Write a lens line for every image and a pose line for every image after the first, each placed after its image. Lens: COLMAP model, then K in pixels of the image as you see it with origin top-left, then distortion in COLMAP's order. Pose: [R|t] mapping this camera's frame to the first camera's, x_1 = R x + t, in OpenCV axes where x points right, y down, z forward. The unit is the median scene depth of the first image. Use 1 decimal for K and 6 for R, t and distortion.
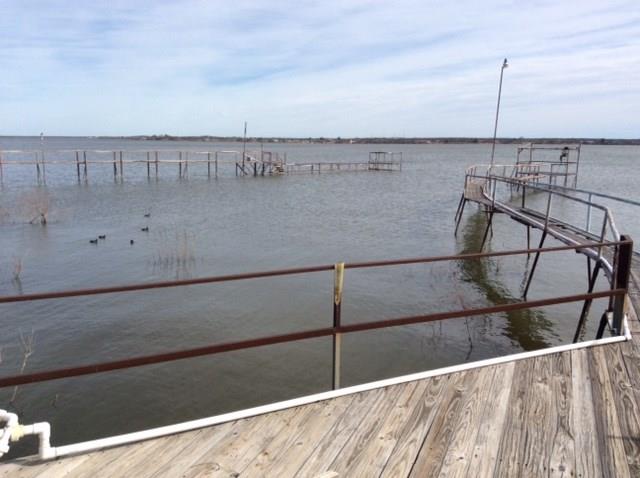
lens RADIAL K [[595.2, 0, 320.0], [0, 595.2, 239.0], [0, 0, 1]] dist [0.232097, -0.433713]
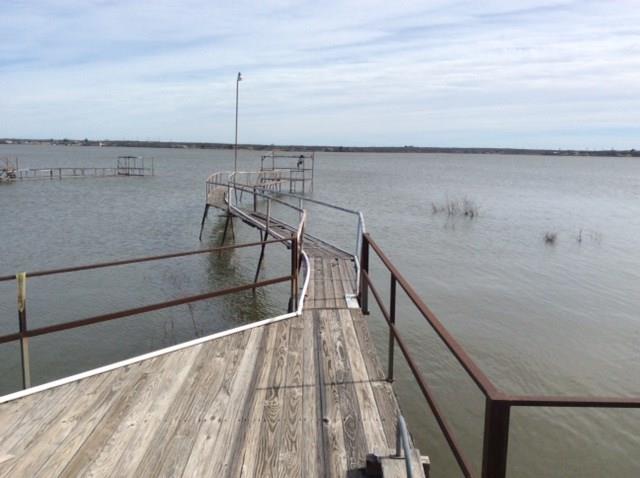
lens RADIAL K [[595.2, 0, 320.0], [0, 595.2, 239.0], [0, 0, 1]] dist [0.232097, -0.433713]
pose [[0.926247, -0.051774, 0.373344, 0.107015], [0.054164, 0.998524, 0.004092, 0.003362], [-0.373005, 0.016432, 0.927684, -0.207317]]
